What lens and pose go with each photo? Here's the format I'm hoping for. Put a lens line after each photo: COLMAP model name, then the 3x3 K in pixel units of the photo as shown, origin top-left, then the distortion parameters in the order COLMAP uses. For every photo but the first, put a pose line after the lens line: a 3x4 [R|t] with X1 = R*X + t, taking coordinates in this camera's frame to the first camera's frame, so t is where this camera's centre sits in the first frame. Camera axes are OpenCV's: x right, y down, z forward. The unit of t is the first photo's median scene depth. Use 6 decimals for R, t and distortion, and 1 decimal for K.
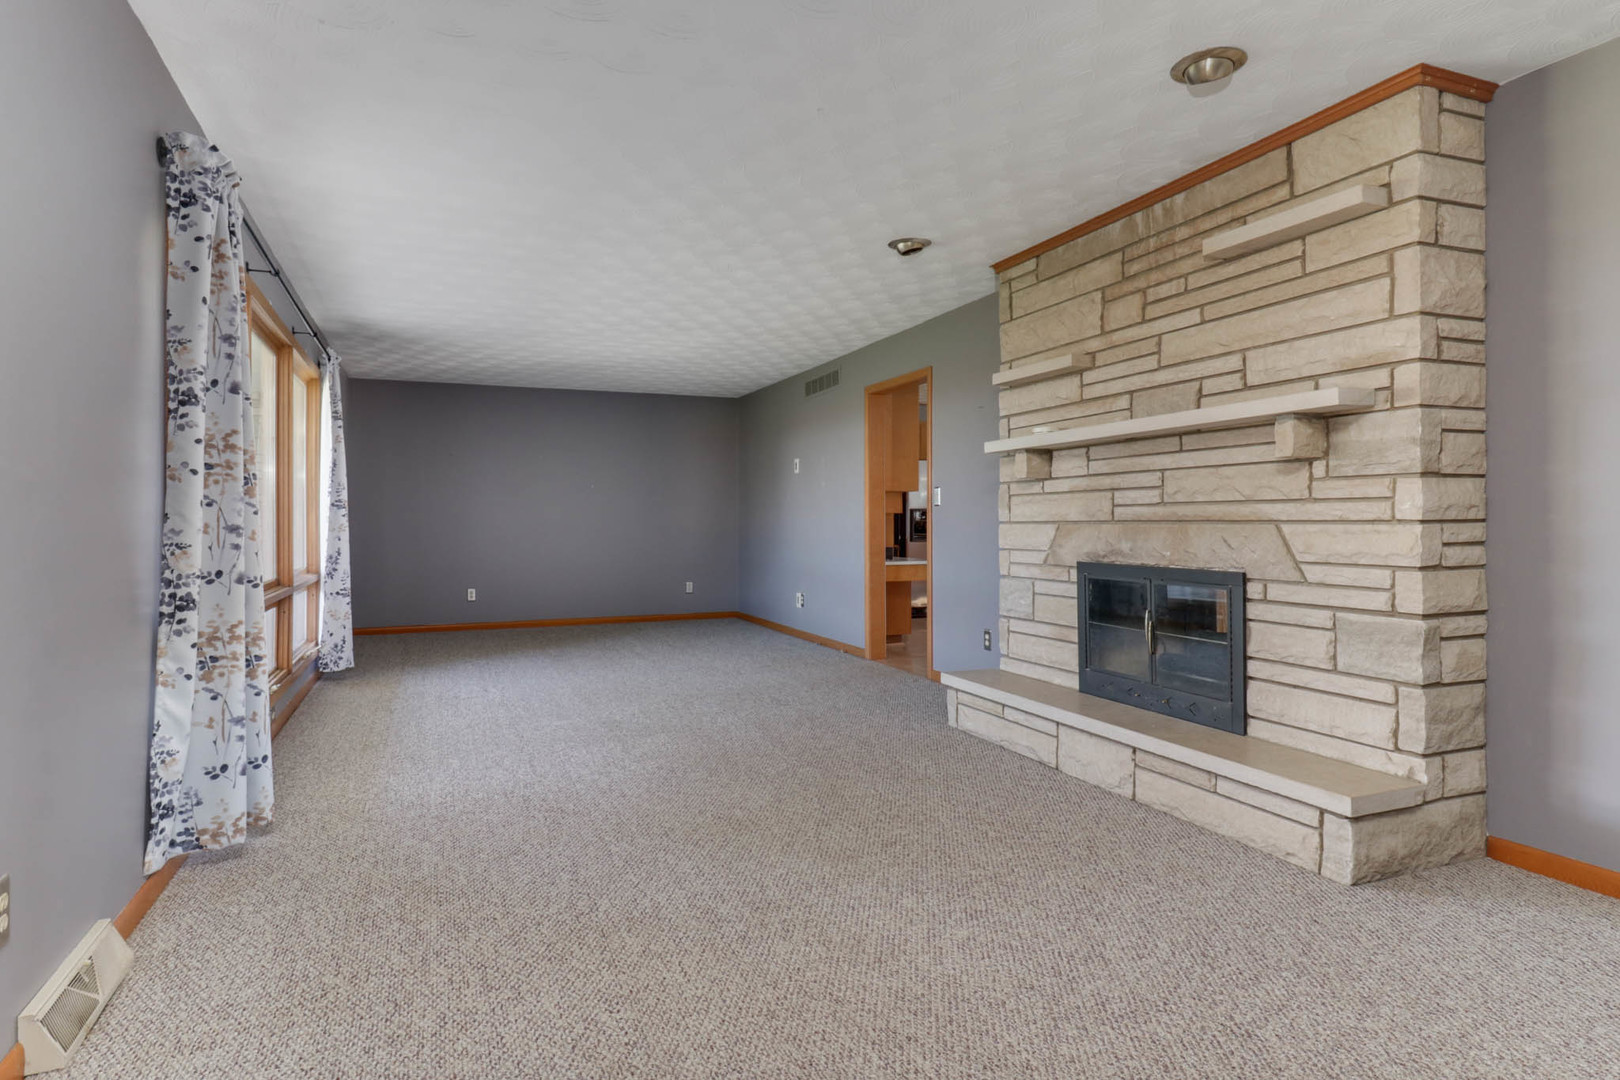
lens RADIAL K [[826.0, 0, 815.8], [0, 826.0, 492.2], [0, 0, 1]] dist [0.002184, 0.001045]
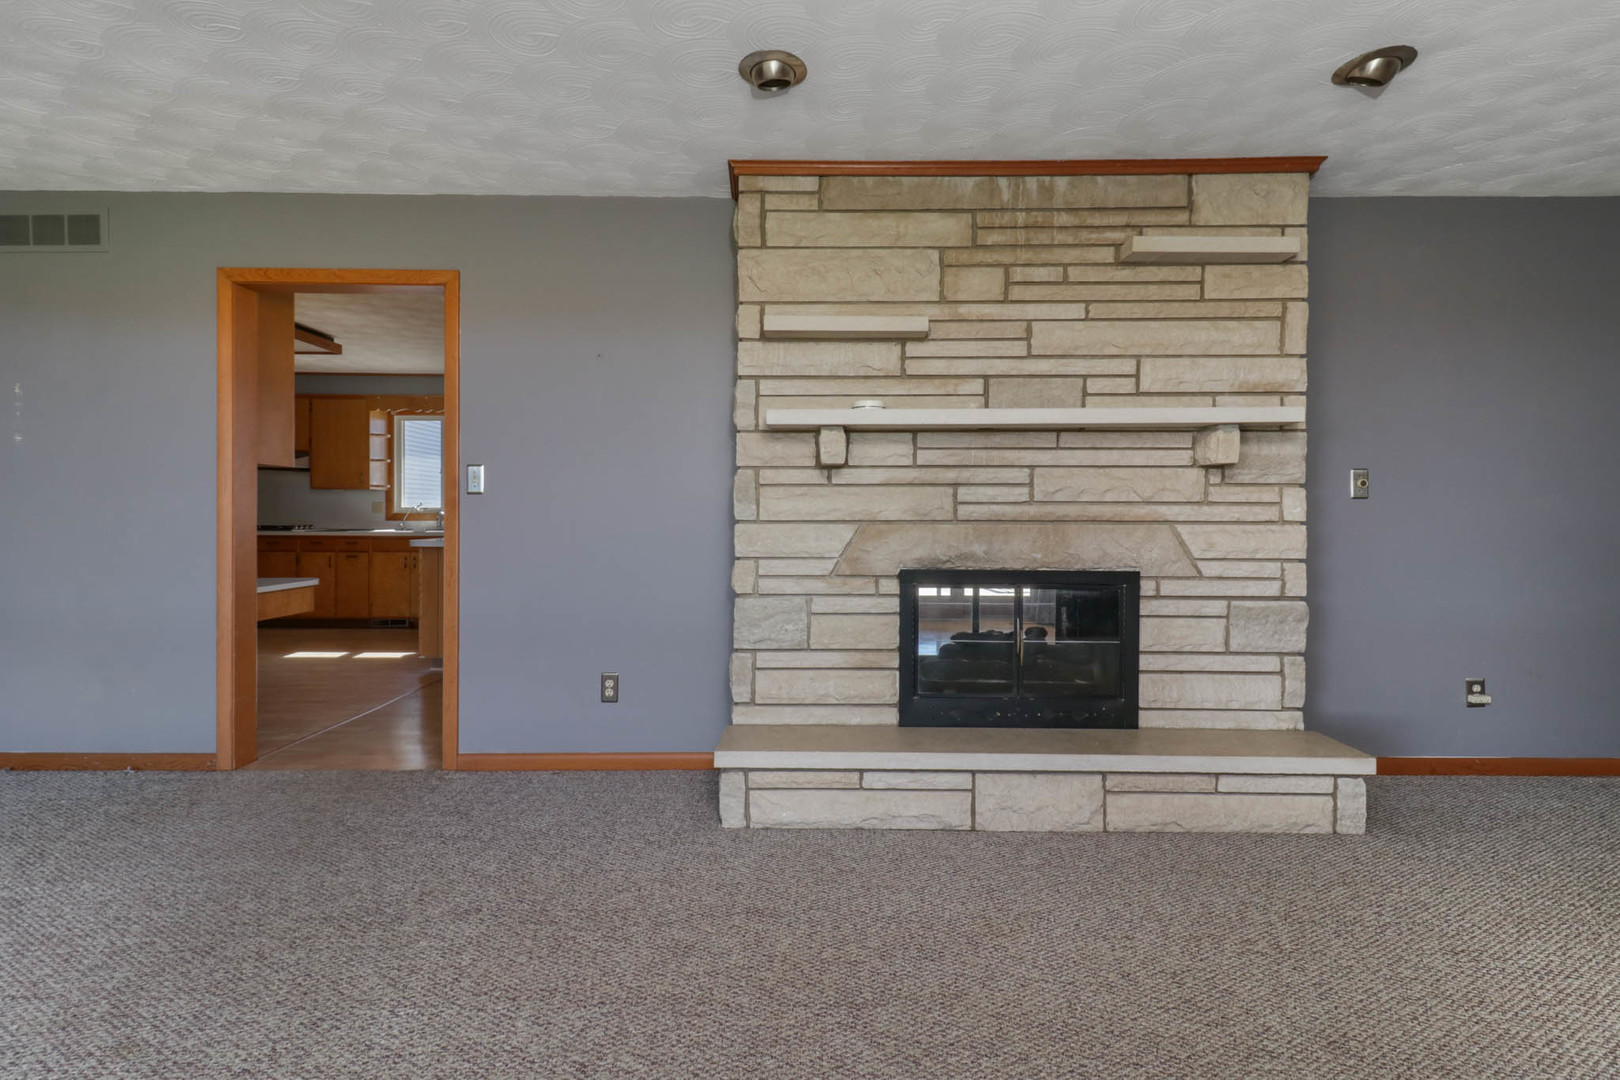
lens RADIAL K [[742.2, 0, 811.8], [0, 742.2, 513.2], [0, 0, 1]] dist [0.019373, -0.000376]
pose [[0.418836, 0.011936, 0.907983, -0.455501], [-0.036379, 0.999331, 0.003644, 0.032560], [-0.907333, -0.034558, 0.418990, 0.891027]]
